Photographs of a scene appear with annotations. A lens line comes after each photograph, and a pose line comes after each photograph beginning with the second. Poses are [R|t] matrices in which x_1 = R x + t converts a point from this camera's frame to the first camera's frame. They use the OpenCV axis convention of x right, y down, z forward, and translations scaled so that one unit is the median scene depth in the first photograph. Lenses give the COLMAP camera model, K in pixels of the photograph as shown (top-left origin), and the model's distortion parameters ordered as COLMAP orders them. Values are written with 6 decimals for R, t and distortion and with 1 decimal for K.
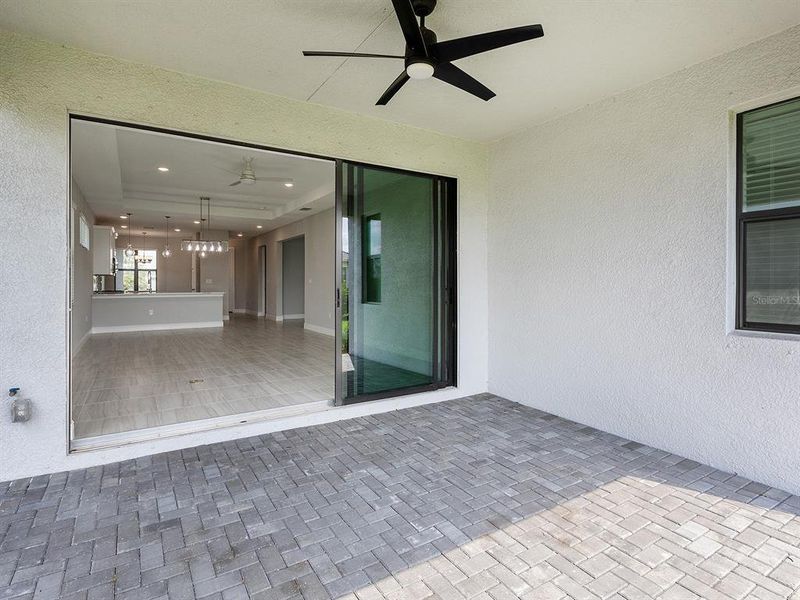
lens RADIAL K [[422.9, 0, 396.9], [0, 422.9, 294.4], [0, 0, 1]] dist [-0.006458, -0.000407]
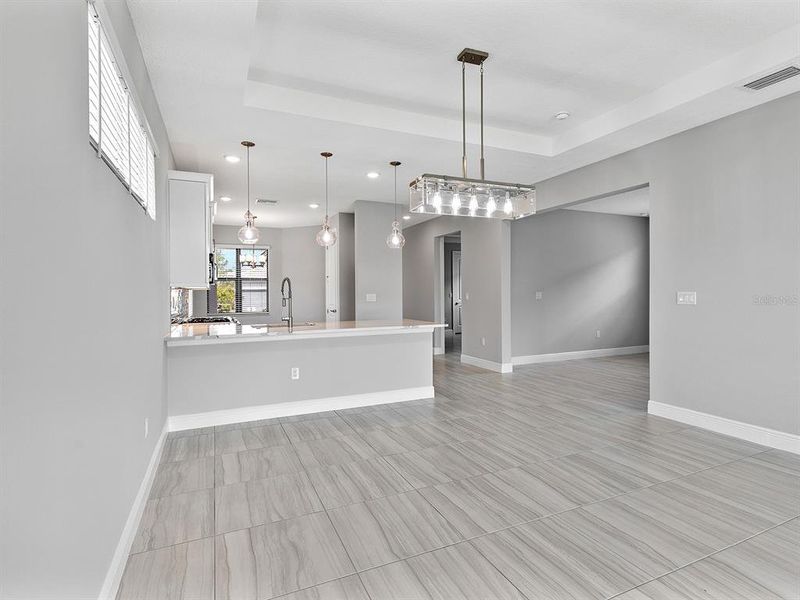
lens RADIAL K [[400.2, 0, 400.2], [0, 400.2, 302.9], [0, 0, 1]] dist [0.000415, -0.000693]
pose [[0.992690, -0.009836, -0.120289, -0.350038], [0.010147, 0.999947, 0.001972, -0.025023], [0.120263, -0.003178, 0.992737, 0.497449]]
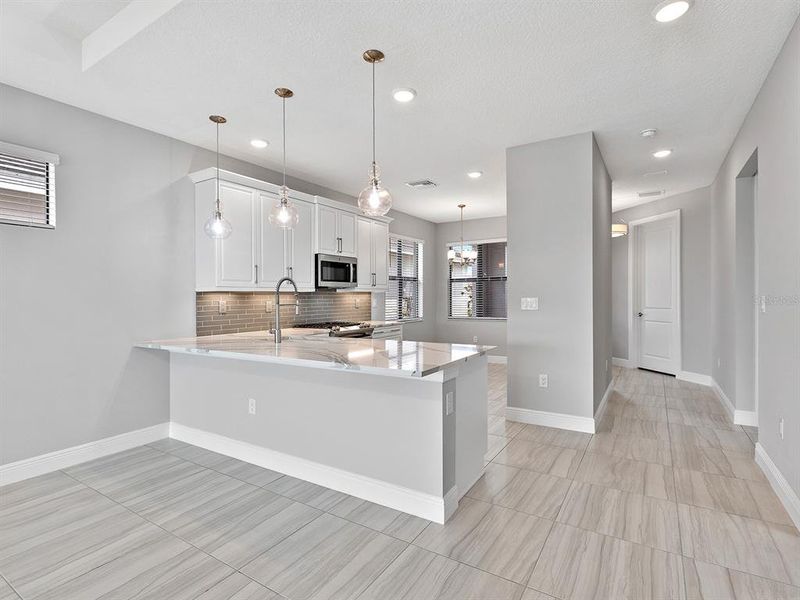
lens RADIAL K [[400.2, 0, 416.7], [0, 400.2, 299.9], [0, 0, 1]] dist [0.000415, -0.000693]
pose [[0.467242, -0.005500, -0.884112, -0.214217], [-0.006790, 0.999929, -0.009809, -0.030357], [0.884103, 0.010586, 0.467172, 0.787633]]
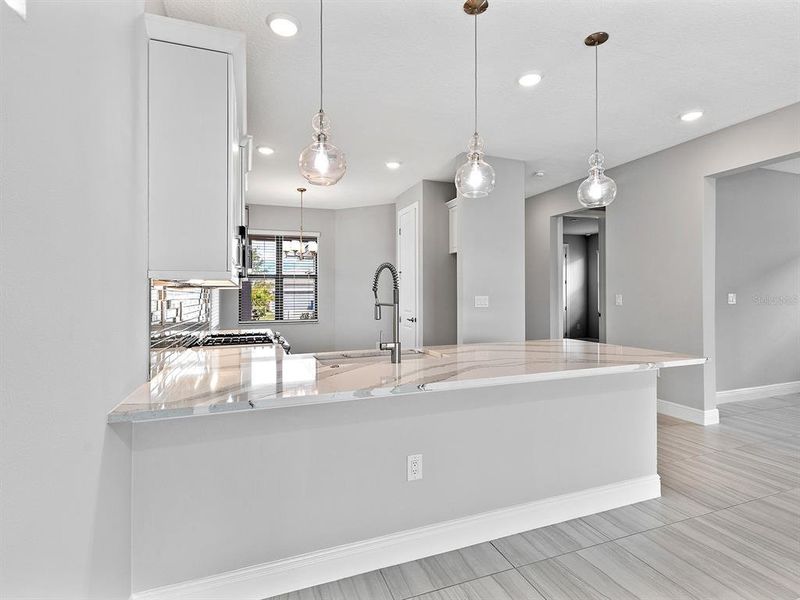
lens RADIAL K [[400.2, 0, 404.6], [0, 400.2, 298.2], [0, 0, 1]] dist [0.000415, -0.000693]
pose [[0.983028, -0.010165, -0.183171, -0.451260], [0.007310, 0.999841, -0.016254, -0.028976], [0.183307, 0.014639, 0.982947, 0.662659]]
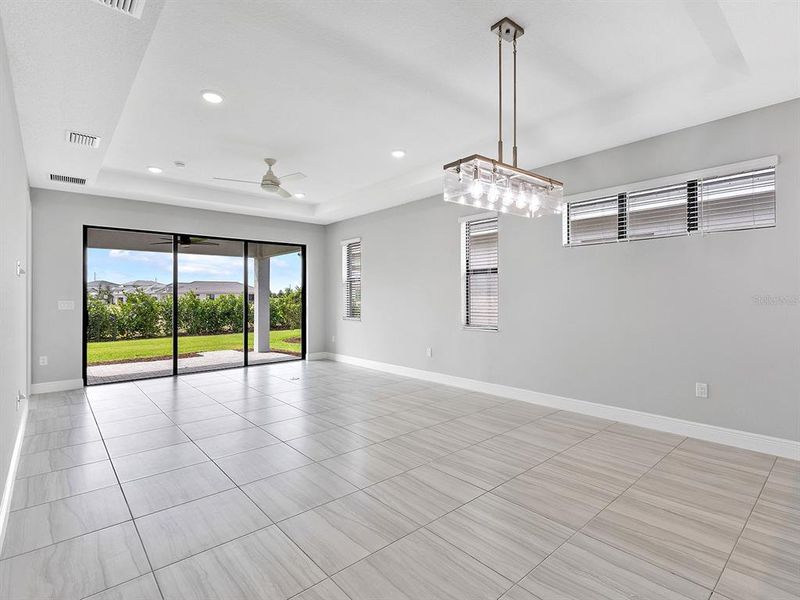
lens RADIAL K [[400.2, 0, 394.8], [0, 400.2, 293.8], [0, 0, 1]] dist [0.000415, -0.000693]
pose [[-0.985228, -0.000299, -0.171246, -0.245952], [-0.003077, 0.999868, 0.015954, -0.034477], [0.171219, 0.016246, -0.985099, 0.912410]]
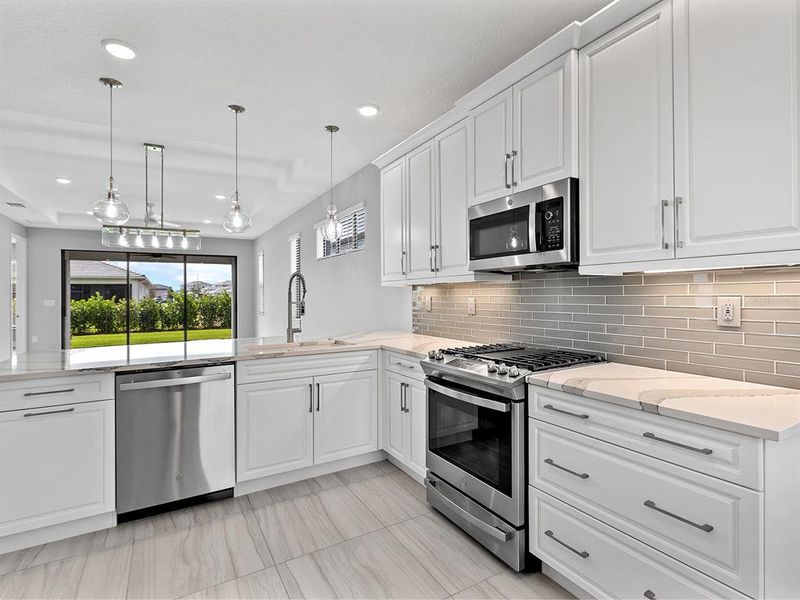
lens RADIAL K [[400.2, 0, 393.1], [0, 400.2, 290.6], [0, 0, 1]] dist [0.000415, -0.000693]
pose [[-0.999775, 0.007754, 0.019740, -0.554397], [0.008042, 0.999862, 0.014563, -0.039781], [-0.019624, 0.014718, -0.999699, 1.075136]]
